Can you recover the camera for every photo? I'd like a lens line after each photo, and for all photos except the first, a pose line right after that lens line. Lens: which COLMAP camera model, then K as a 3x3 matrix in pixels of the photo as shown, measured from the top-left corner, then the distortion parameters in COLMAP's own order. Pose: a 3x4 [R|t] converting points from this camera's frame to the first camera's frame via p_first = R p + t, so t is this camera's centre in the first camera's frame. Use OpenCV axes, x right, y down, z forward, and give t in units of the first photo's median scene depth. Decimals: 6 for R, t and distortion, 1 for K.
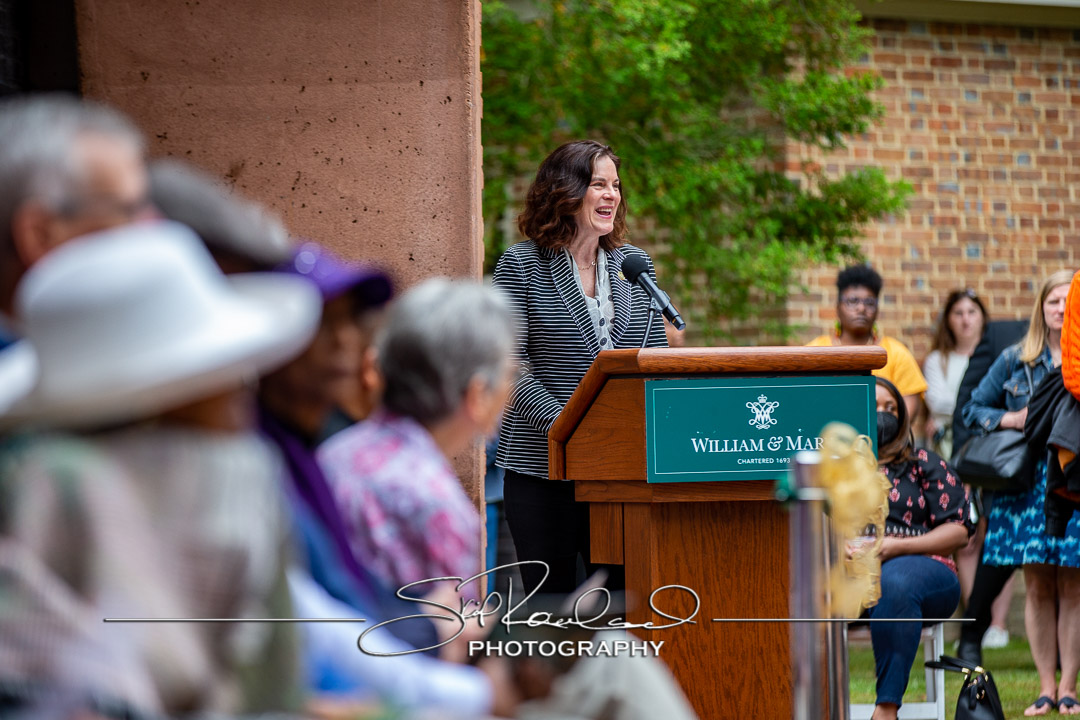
lens RADIAL K [[5438.5, 0, 540.0], [0, 5438.5, 360.0], [0, 0, 1]] dist [1.020603, 2.369847]
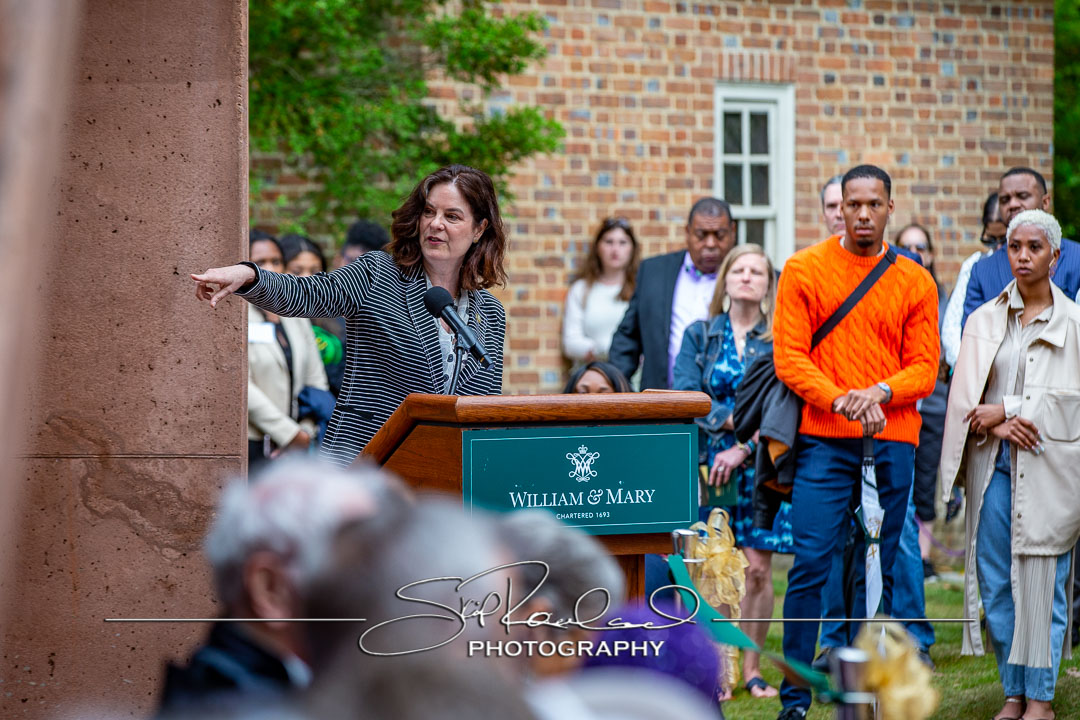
lens RADIAL K [[5361.2, 0, 568.8], [0, 5361.2, 373.8], [0, 0, 1]] dist [0.753083, 0.885257]
pose [[0.993663, 0.013434, 0.111598, -0.059235], [-0.017760, 0.999125, 0.037856, -0.037284], [-0.110992, -0.039598, 0.993032, 0.075956]]
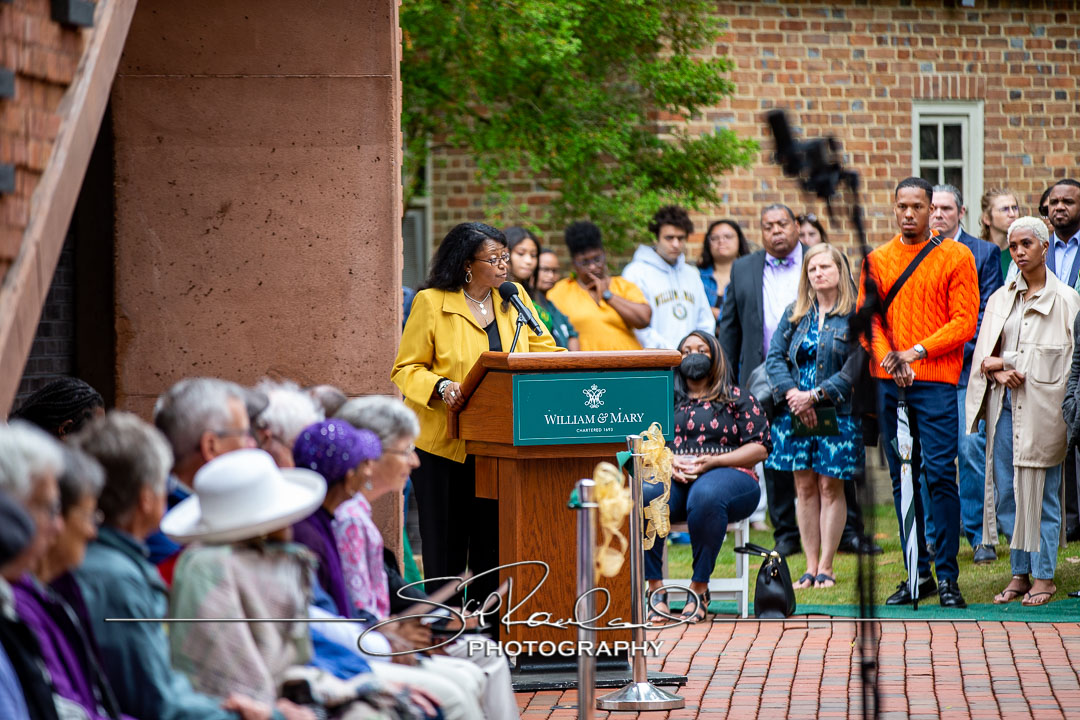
lens RADIAL K [[5824.6, 0, 540.0], [0, 5824.6, 360.0], [0, 0, 1]] dist [1.579776, -0.250843]
pose [[0.999909, 0.007316, 0.011307, 0.008142], [-0.007771, 0.999139, 0.040761, -0.057487], [-0.011000, -0.040845, 0.999105, -0.496803]]
